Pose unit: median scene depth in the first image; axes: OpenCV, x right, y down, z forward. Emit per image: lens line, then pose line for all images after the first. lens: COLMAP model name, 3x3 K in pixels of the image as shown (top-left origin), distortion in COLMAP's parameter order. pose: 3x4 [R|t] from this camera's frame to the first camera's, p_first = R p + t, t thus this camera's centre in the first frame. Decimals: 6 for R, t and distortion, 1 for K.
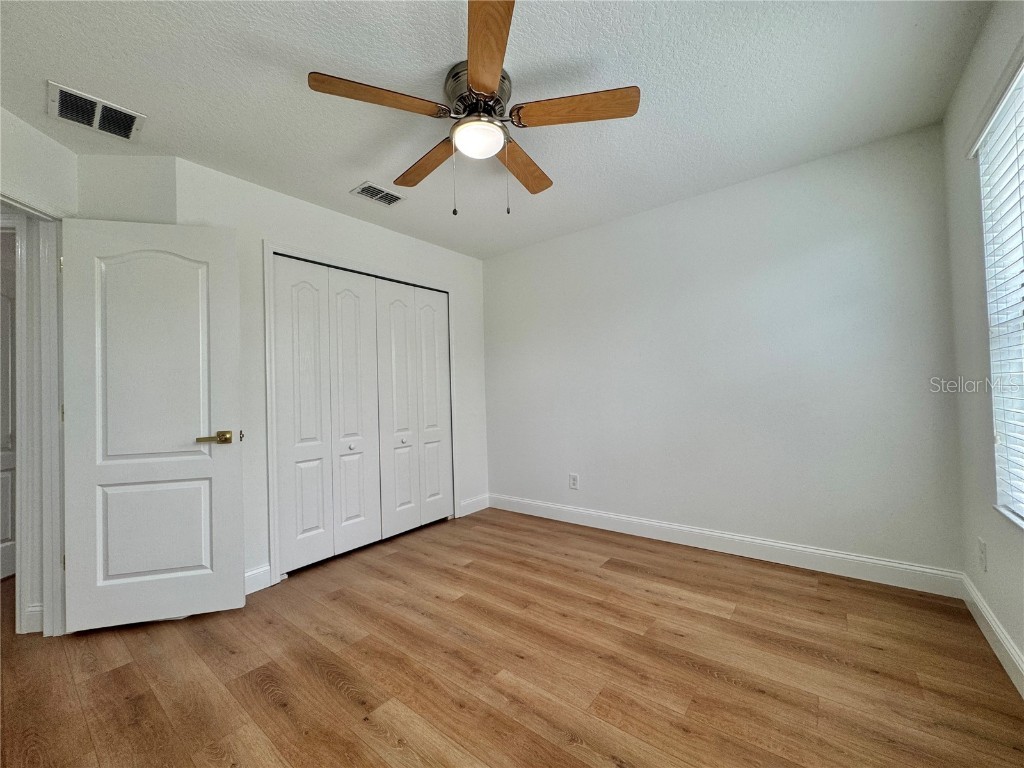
lens RADIAL K [[409.1, 0, 504.9], [0, 409.1, 380.6], [0, 0, 1]] dist [-0.002171, -0.000443]
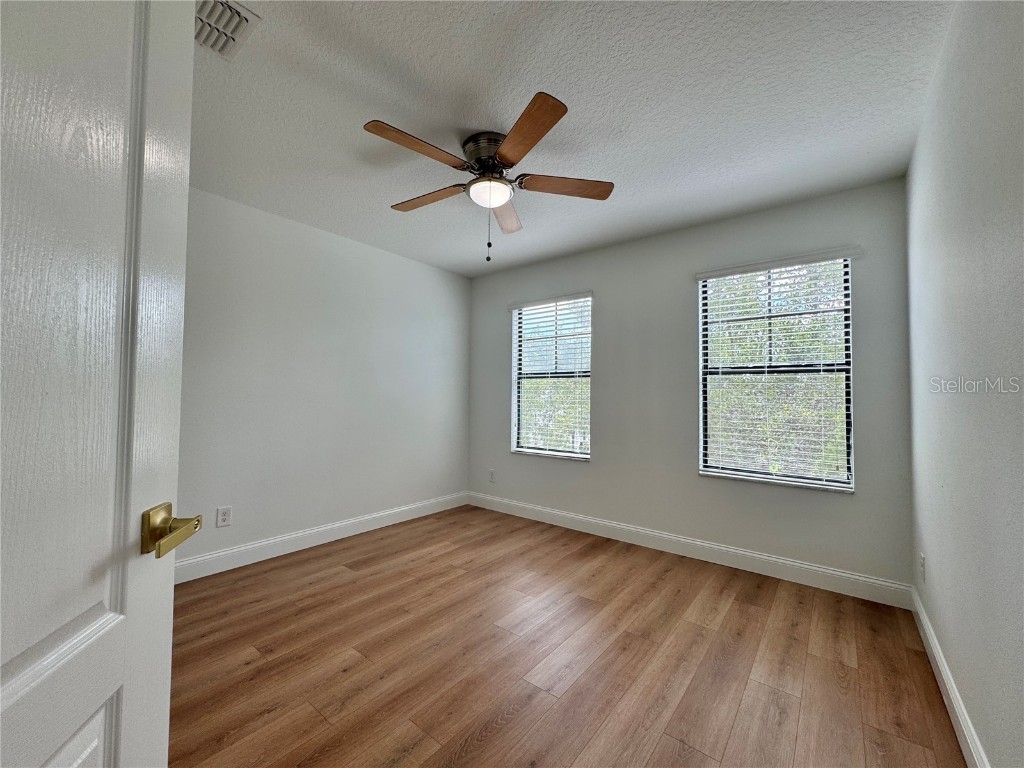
lens RADIAL K [[409.1, 0, 517.9], [0, 409.1, 383.4], [0, 0, 1]] dist [-0.002171, -0.000443]
pose [[-0.013399, 0.067419, 0.997635, -0.911682], [-0.042364, 0.996790, -0.067931, 0.035601], [-0.999012, -0.043174, -0.010500, 0.674335]]
